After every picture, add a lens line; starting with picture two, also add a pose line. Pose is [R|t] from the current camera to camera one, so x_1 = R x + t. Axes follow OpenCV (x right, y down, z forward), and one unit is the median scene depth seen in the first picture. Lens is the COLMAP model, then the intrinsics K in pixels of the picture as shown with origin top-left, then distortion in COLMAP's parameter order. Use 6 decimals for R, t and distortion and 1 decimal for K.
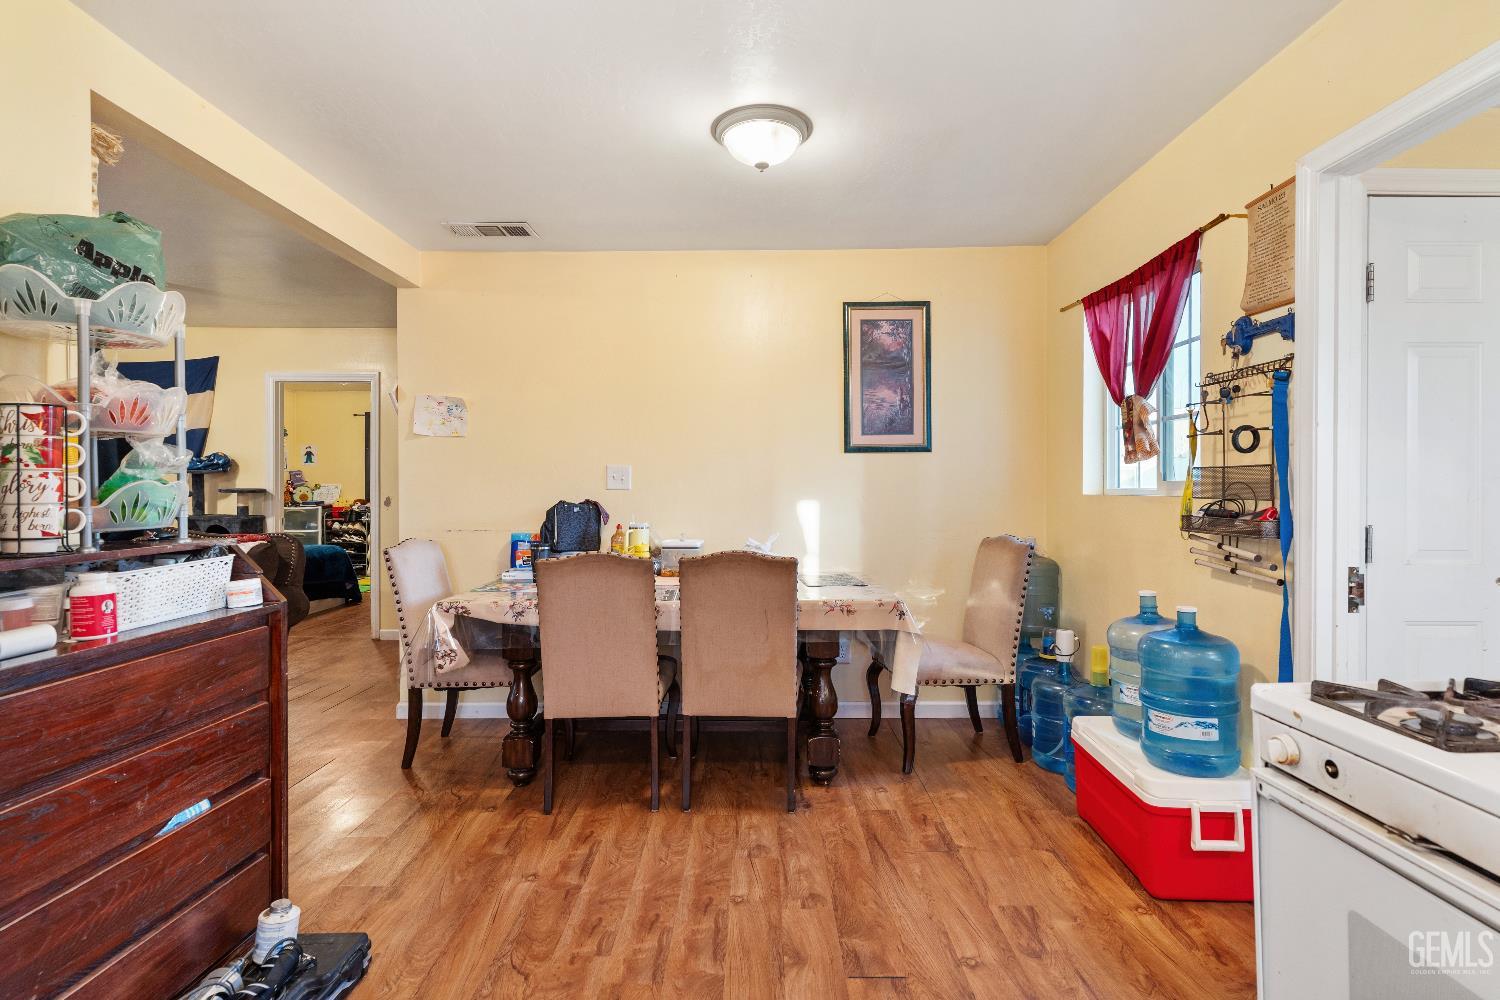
lens RADIAL K [[708.9, 0, 756.4], [0, 708.9, 489.0], [0, 0, 1]] dist [-0.003231, -0.001633]
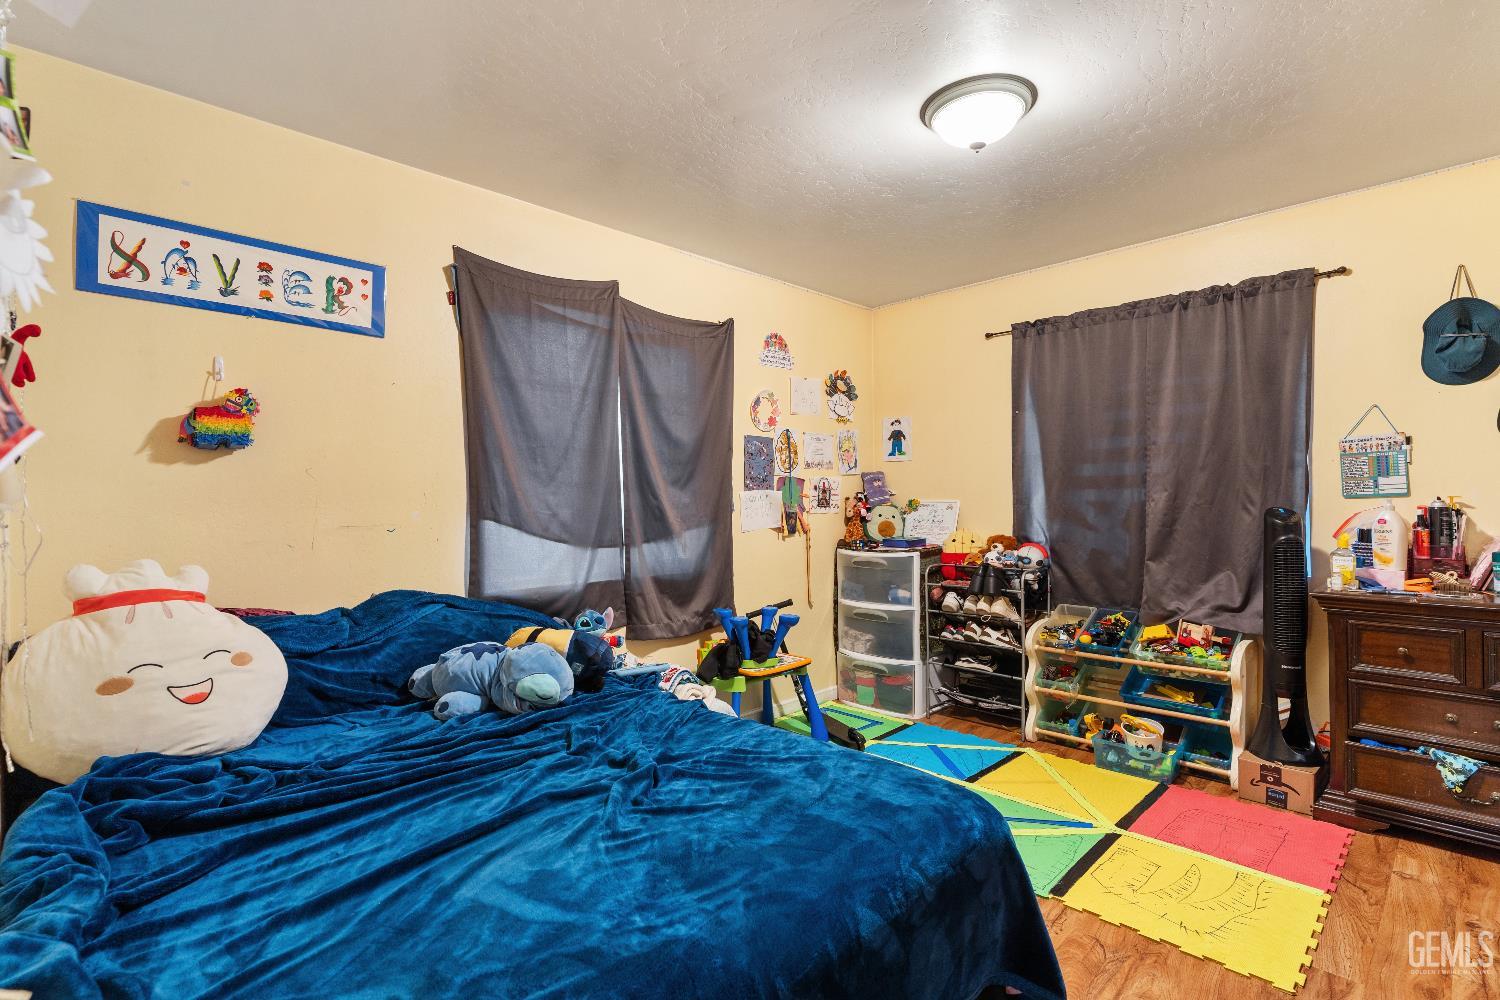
lens RADIAL K [[708.9, 0, 750.6], [0, 708.9, 504.8], [0, 0, 1]] dist [-0.003231, -0.001633]
pose [[0.708628, 0.001673, -0.705580, -0.382097], [-0.002363, 0.999997, -0.000002, -0.003789], [0.705578, 0.001669, 0.708630, 0.619811]]
